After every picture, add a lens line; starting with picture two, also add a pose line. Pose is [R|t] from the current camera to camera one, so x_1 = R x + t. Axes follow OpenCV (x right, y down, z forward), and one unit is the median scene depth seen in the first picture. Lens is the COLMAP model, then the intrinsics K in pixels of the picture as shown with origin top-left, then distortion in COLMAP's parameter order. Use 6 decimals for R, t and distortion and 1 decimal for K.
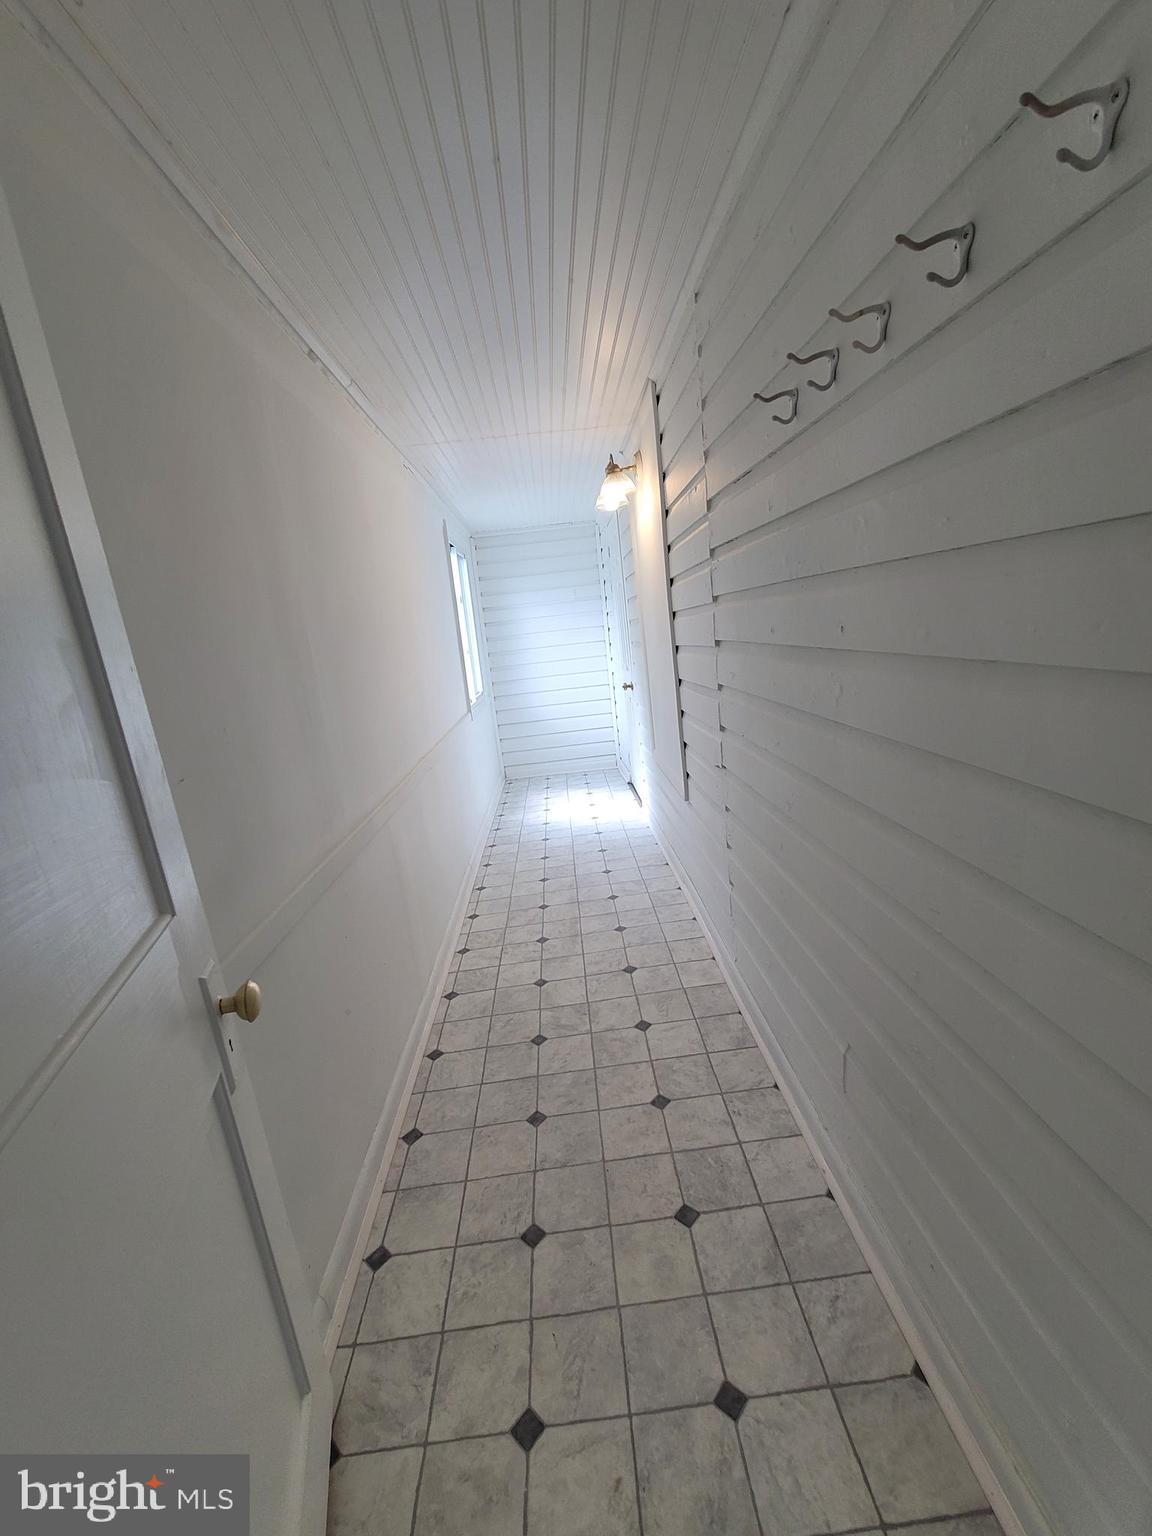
lens RADIAL K [[606.5, 0, 590.8], [0, 606.5, 768.0], [0, 0, 1]] dist [0.001384, -0.007256]
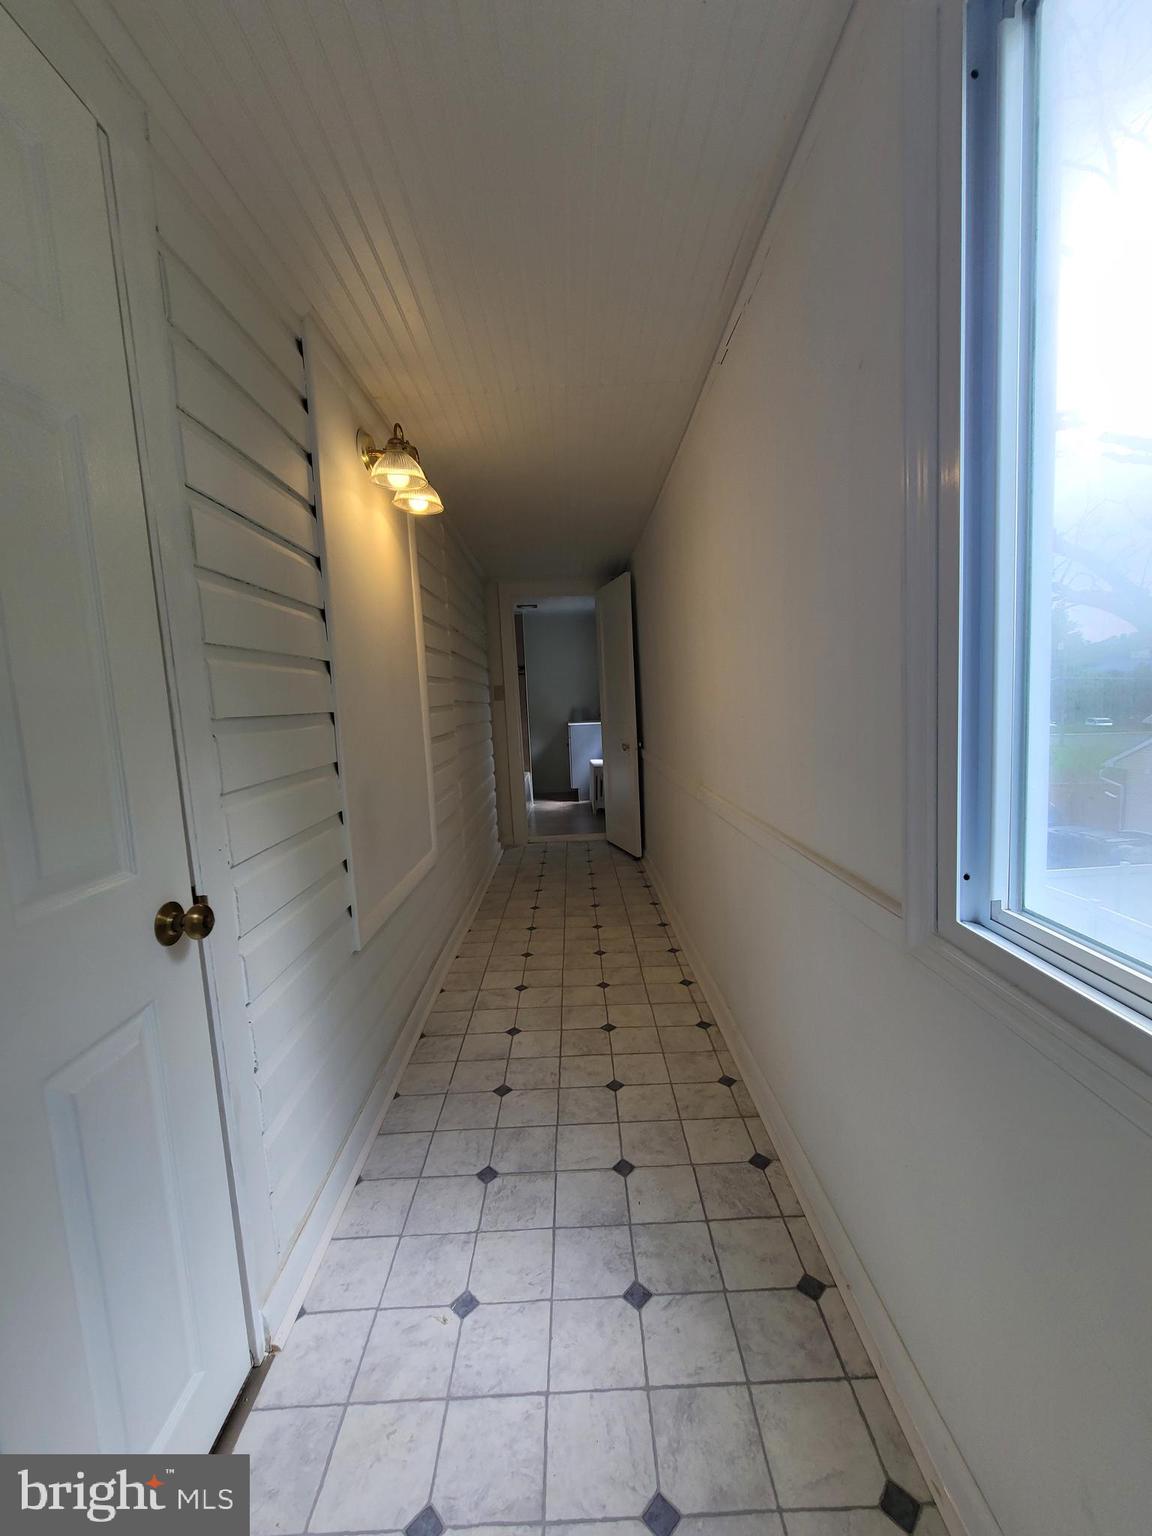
lens RADIAL K [[606.5, 0, 590.8], [0, 606.5, 768.0], [0, 0, 1]] dist [0.001384, -0.007256]
pose [[-0.987960, 0.146789, 0.048866, -0.146829], [0.154693, 0.932743, 0.325670, -0.336105], [0.002225, 0.329308, -0.944220, 1.708270]]
